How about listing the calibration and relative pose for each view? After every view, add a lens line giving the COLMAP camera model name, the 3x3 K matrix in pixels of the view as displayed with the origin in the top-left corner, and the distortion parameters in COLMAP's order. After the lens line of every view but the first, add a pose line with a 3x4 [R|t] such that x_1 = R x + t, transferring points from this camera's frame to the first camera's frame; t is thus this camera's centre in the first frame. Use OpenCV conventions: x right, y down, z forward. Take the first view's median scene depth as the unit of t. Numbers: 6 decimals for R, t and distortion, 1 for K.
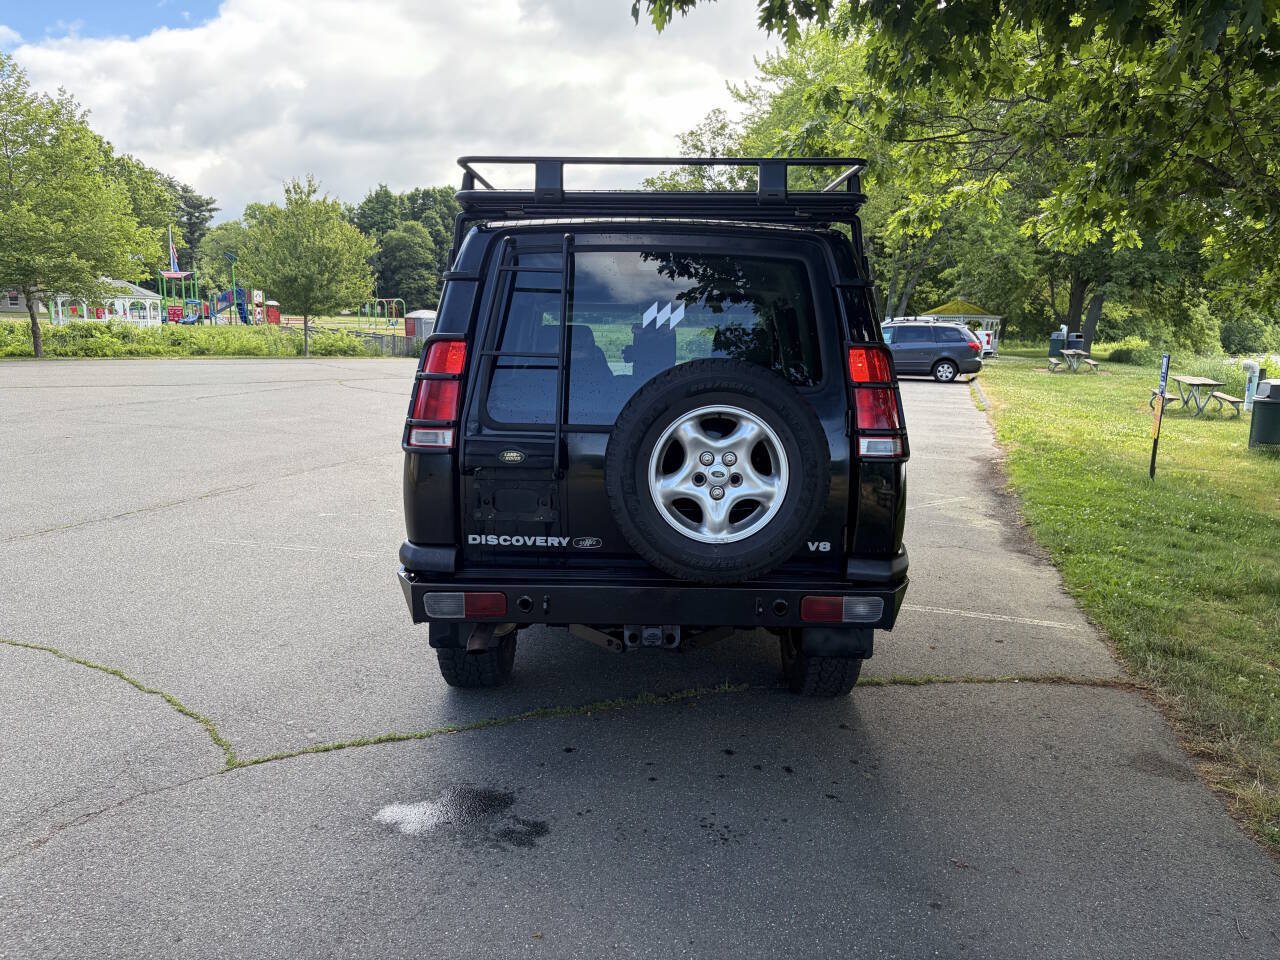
lens RADIAL K [[967.8, 0, 640.0], [0, 967.8, 480.0], [0, 0, 1]] dist [0.025248, -0.001625]
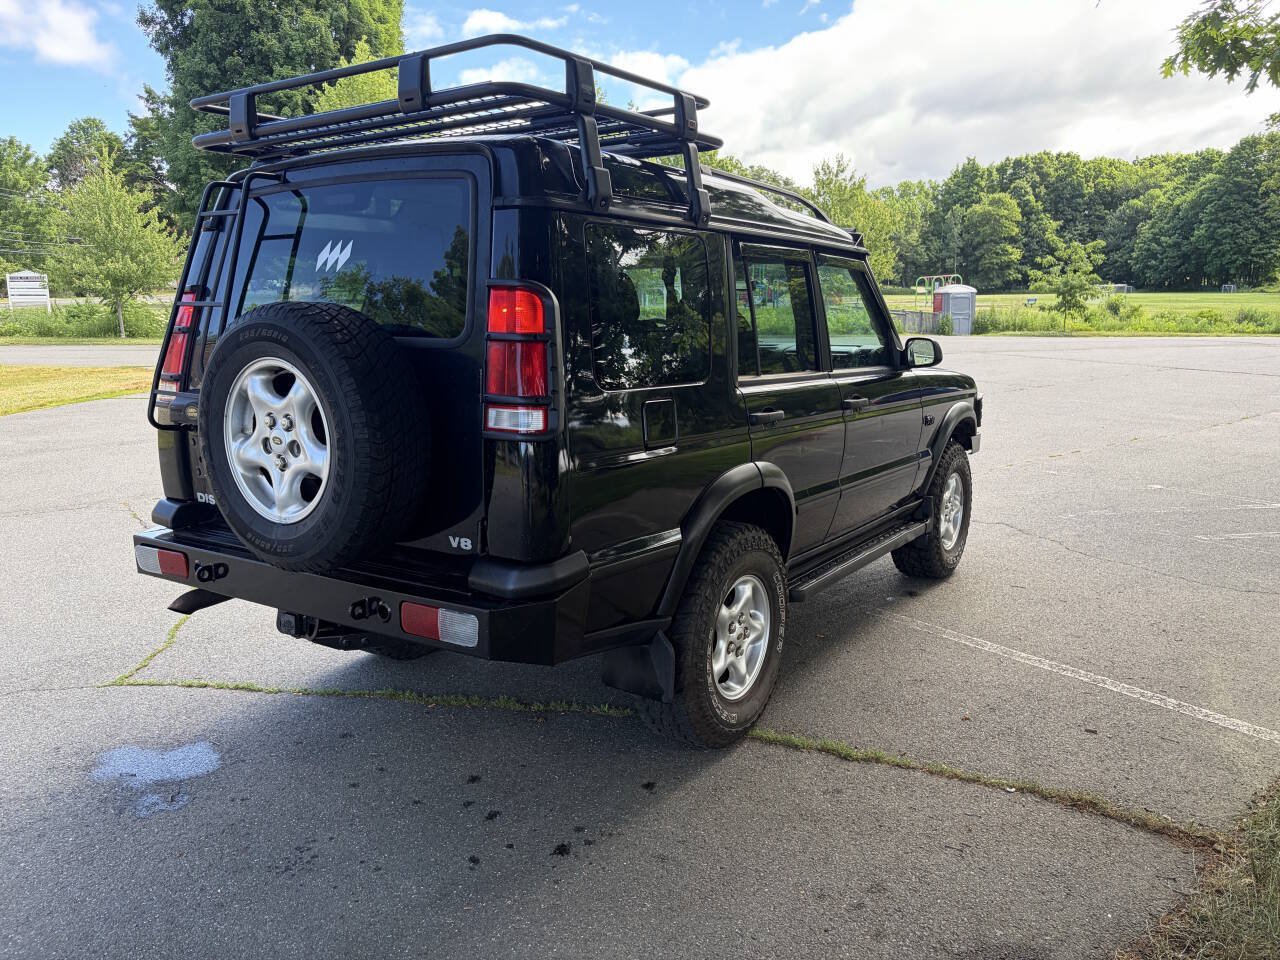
lens RADIAL K [[972.8, 0, 640.0], [0, 972.8, 480.0], [0, 0, 1]] dist [0.021921, -0.013175]
pose [[0.840727, 0.075566, -0.536161, 0.649905], [-0.064904, 0.997138, 0.038764, -0.019894], [0.537556, 0.002209, 0.843225, 0.367900]]
